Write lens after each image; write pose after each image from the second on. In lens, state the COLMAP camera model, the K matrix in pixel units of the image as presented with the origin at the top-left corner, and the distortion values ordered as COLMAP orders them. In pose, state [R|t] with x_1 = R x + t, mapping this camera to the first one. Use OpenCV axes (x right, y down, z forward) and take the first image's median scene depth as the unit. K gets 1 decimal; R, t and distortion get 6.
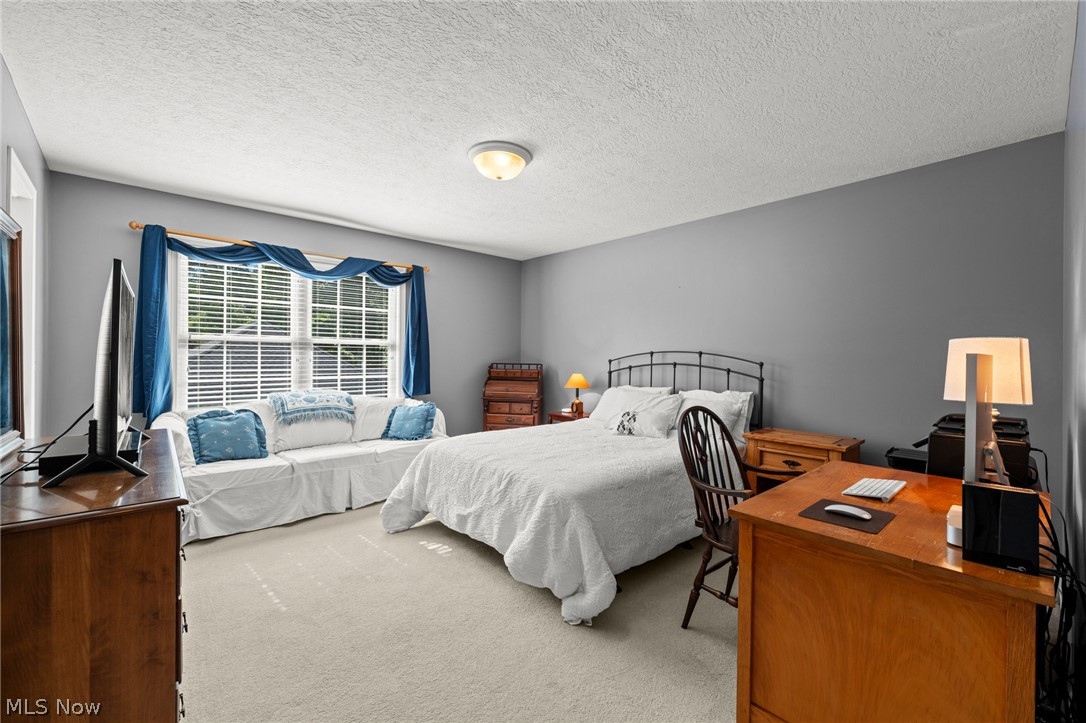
lens RADIAL K [[459.7, 0, 544.9], [0, 459.7, 356.0], [0, 0, 1]] dist [0.003761, -0.000449]
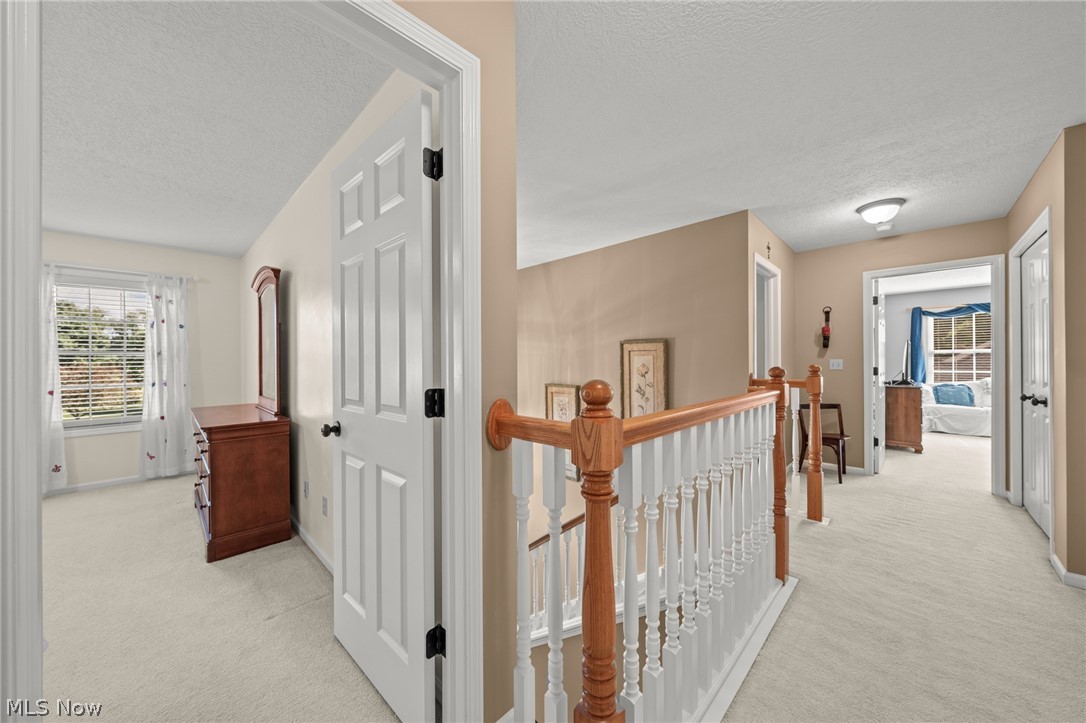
lens RADIAL K [[387.8, 0, 546.5], [0, 387.8, 361.9], [0, 0, 1]] dist [-0.000693, -0.000117]
pose [[0.095978, -0.012574, -0.995304, 1.020674], [0.010975, 0.999873, -0.011574, 0.010549], [0.995323, -0.009813, 0.096104, -1.171231]]
